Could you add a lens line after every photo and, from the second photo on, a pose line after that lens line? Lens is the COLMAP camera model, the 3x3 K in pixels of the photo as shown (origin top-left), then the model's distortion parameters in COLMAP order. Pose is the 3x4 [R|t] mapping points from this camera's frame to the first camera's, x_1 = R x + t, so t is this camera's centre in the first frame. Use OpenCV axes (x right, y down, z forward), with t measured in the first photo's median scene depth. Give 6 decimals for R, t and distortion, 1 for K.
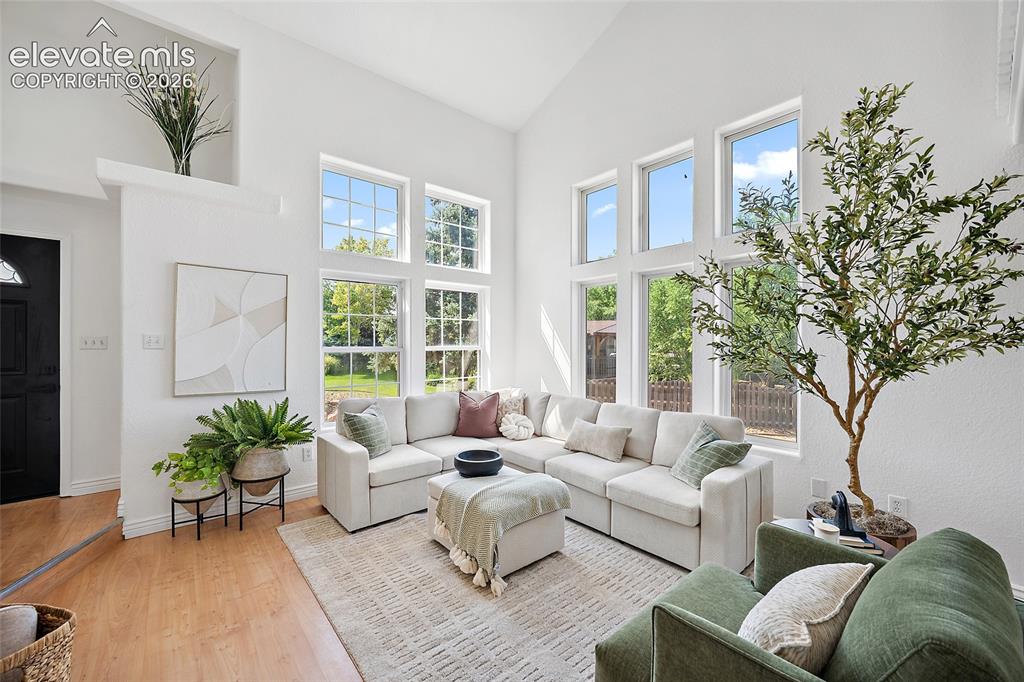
lens RADIAL K [[404.6, 0, 508.8], [0, 404.6, 342.9], [0, 0, 1]] dist [-0.004187, 0.001086]
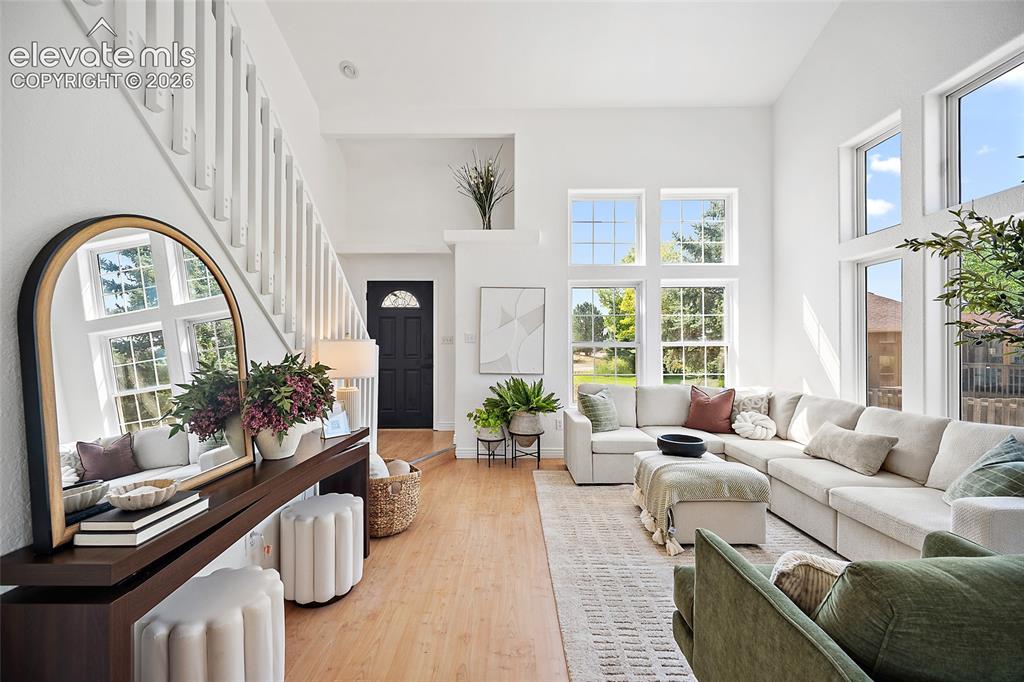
lens RADIAL K [[404.6, 0, 505.6], [0, 404.6, 345.4], [0, 0, 1]] dist [-0.004187, 0.001086]
pose [[0.757152, -0.005159, -0.653219, 0.241984], [0.000913, 0.999976, -0.006839, 0.034045], [0.653239, 0.004581, 0.757138, -0.102469]]
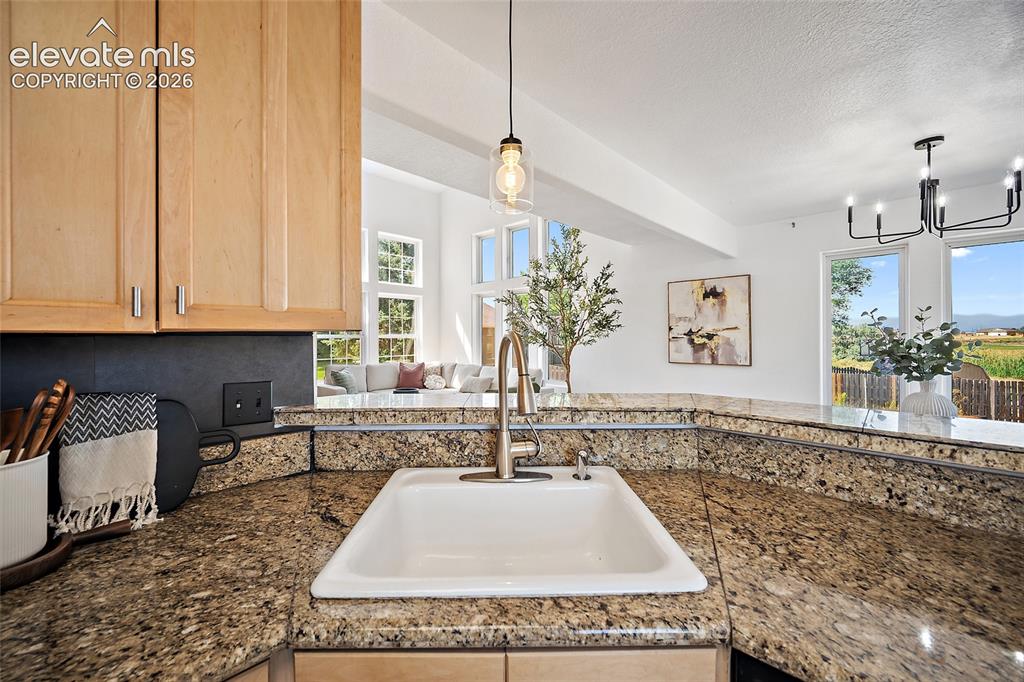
lens RADIAL K [[404.6, 0, 510.0], [0, 404.6, 339.2], [0, 0, 1]] dist [-0.004187, 0.001086]
pose [[0.994684, -0.003454, 0.102921, 0.193007], [0.003298, 0.999993, 0.001689, 0.033210], [-0.102926, -0.001341, 0.994688, -0.843334]]
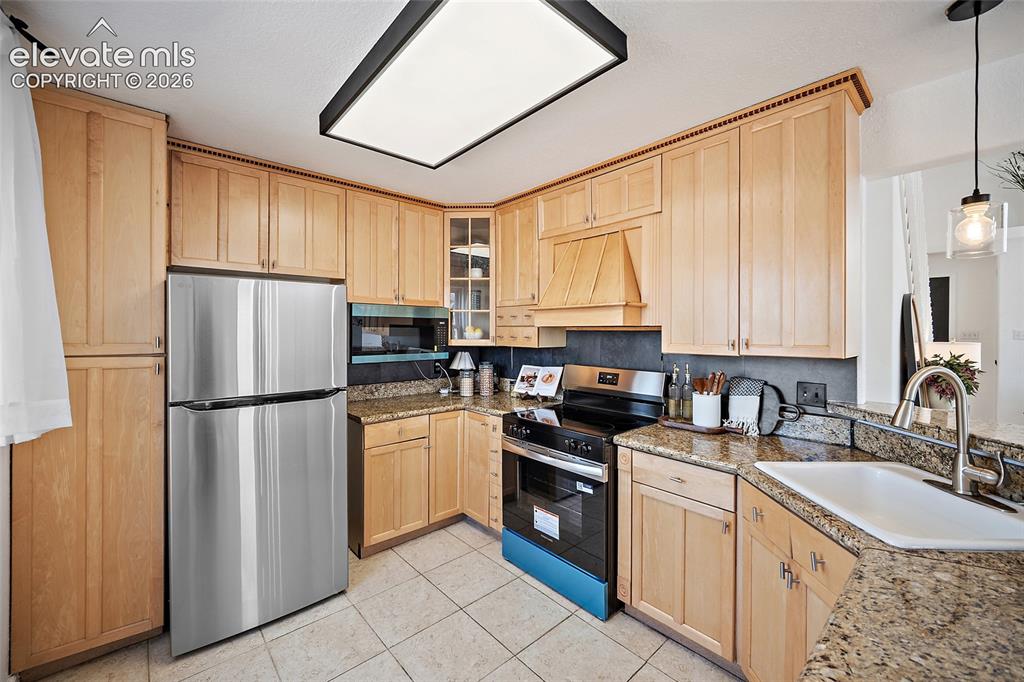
lens RADIAL K [[404.6, 0, 505.4], [0, 404.6, 334.2], [0, 0, 1]] dist [-0.004187, 0.001086]
pose [[0.029516, 0.004164, -0.999556, 0.584548], [-0.007103, 0.999967, 0.003956, -0.001051], [0.999539, 0.006983, 0.029545, -0.954201]]
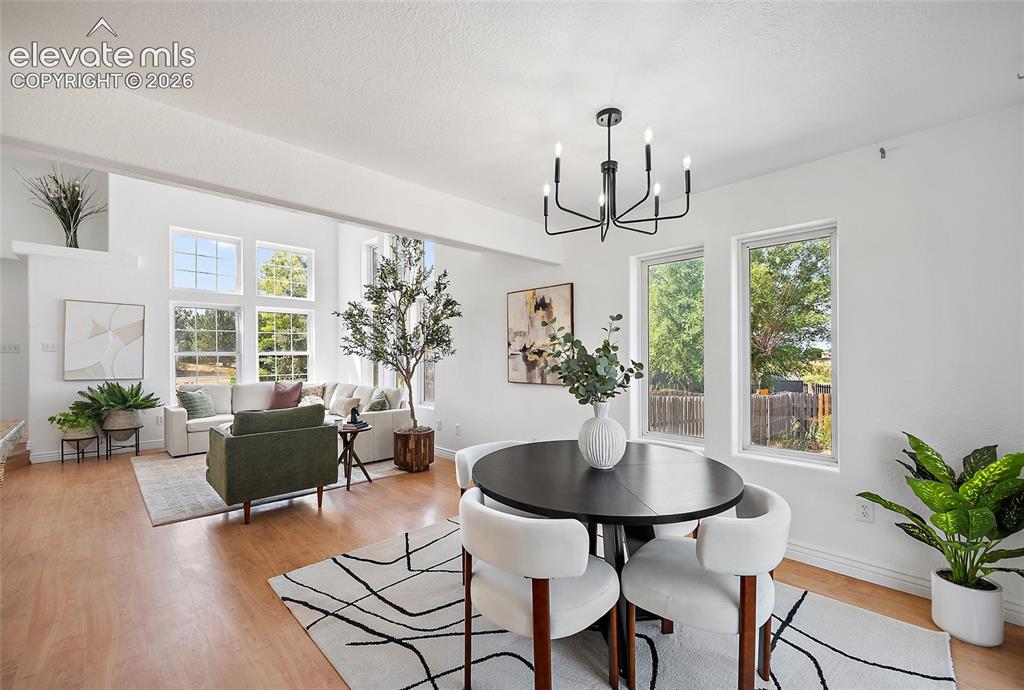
lens RADIAL K [[420.9, 0, 514.0], [0, 420.9, 356.7], [0, 0, 1]] dist [-0.000808, -0.000084]
pose [[0.996621, -0.003771, 0.082050, 0.808884], [0.003723, 0.999993, 0.000735, 0.038275], [-0.082052, -0.000427, 0.996628, -0.809412]]
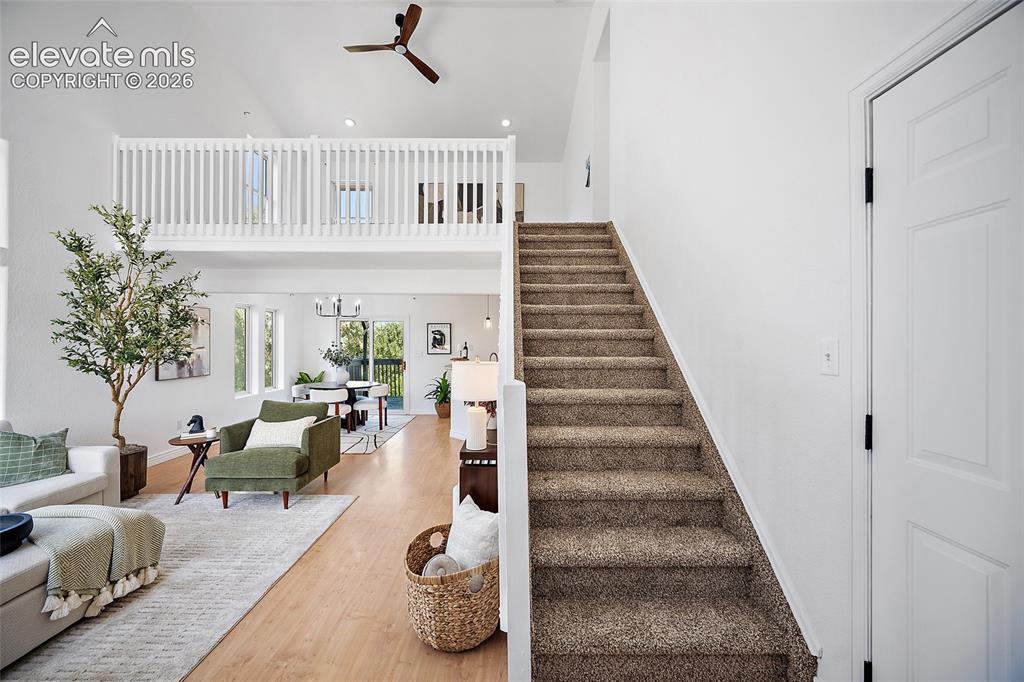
lens RADIAL K [[404.6, 0, 510.1], [0, 404.6, 342.4], [0, 0, 1]] dist [-0.004187, 0.001086]
pose [[-0.771616, -0.001838, 0.636086, -1.019645], [0.001131, 0.999990, 0.004262, -0.024242], [-0.636087, 0.004008, -0.771607, 0.838900]]
